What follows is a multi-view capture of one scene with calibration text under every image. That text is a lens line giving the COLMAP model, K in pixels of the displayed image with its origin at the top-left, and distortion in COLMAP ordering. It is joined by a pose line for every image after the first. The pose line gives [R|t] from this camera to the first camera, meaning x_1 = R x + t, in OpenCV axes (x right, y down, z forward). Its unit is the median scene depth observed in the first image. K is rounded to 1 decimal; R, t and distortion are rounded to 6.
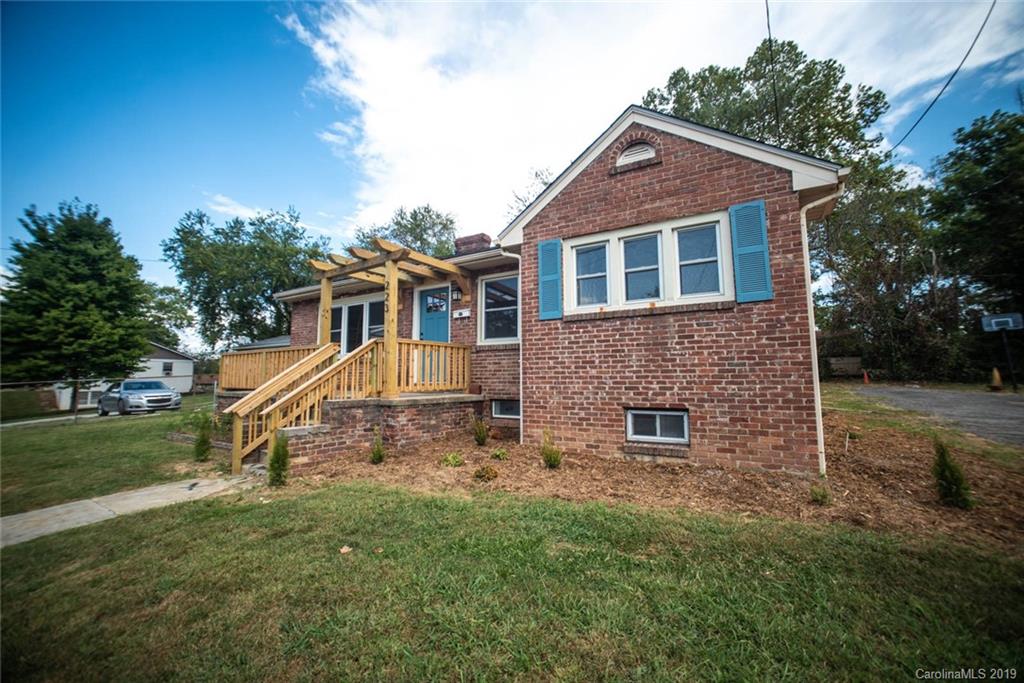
lens RADIAL K [[411.5, 0, 507.4], [0, 411.5, 340.7], [0, 0, 1]] dist [-0.040850, 0.012659]
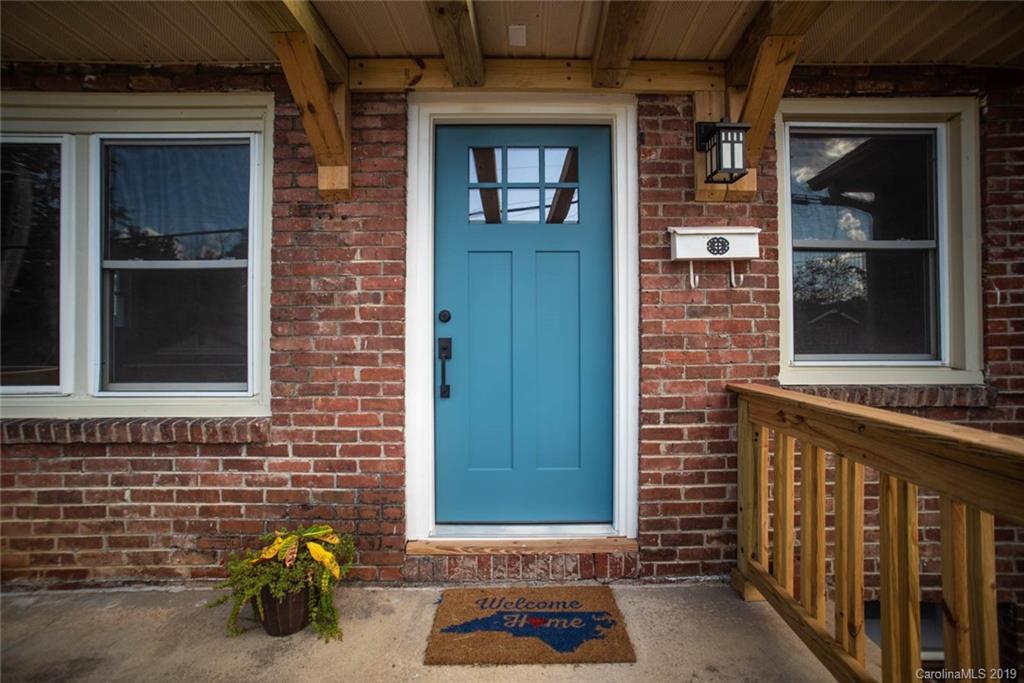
lens RADIAL K [[411.5, 0, 516.8], [0, 411.5, 336.5], [0, 0, 1]] dist [-0.040850, 0.012659]
pose [[0.855929, -0.008252, 0.517027, -0.472279], [-0.051356, 0.993573, 0.100875, -0.047703], [-0.514537, -0.112894, 0.850004, 1.261415]]
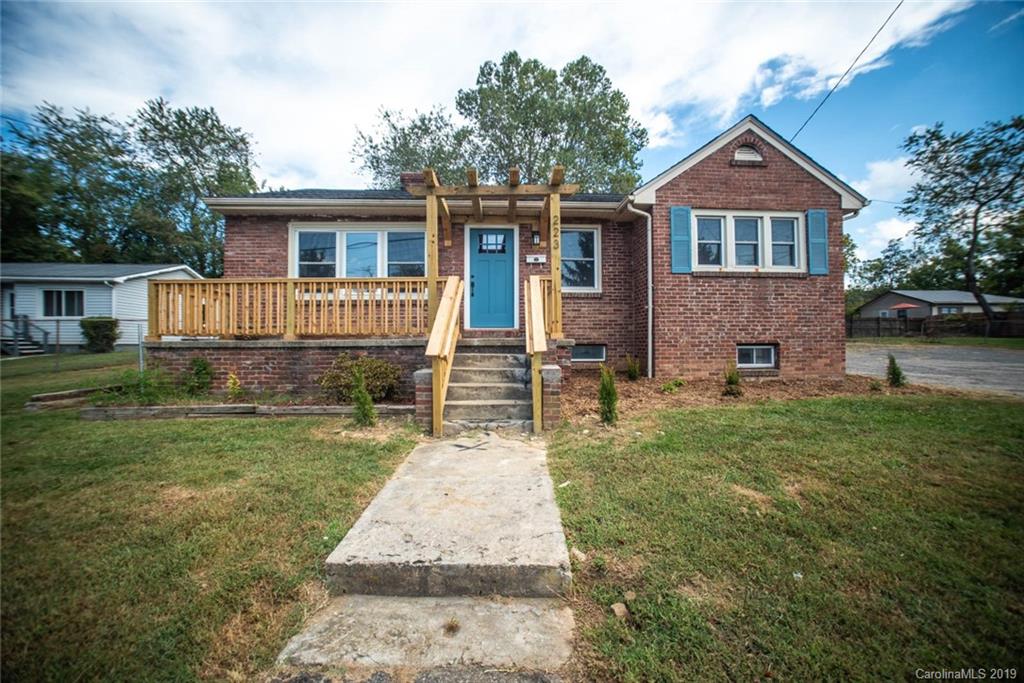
lens RADIAL K [[411.5, 0, 508.5], [0, 411.5, 341.4], [0, 0, 1]] dist [-0.040850, 0.012659]
pose [[0.827082, 0.003119, 0.562073, -1.058931], [-0.052259, 0.996080, 0.071371, 0.094139], [-0.559647, -0.088403, 0.824003, 0.299675]]
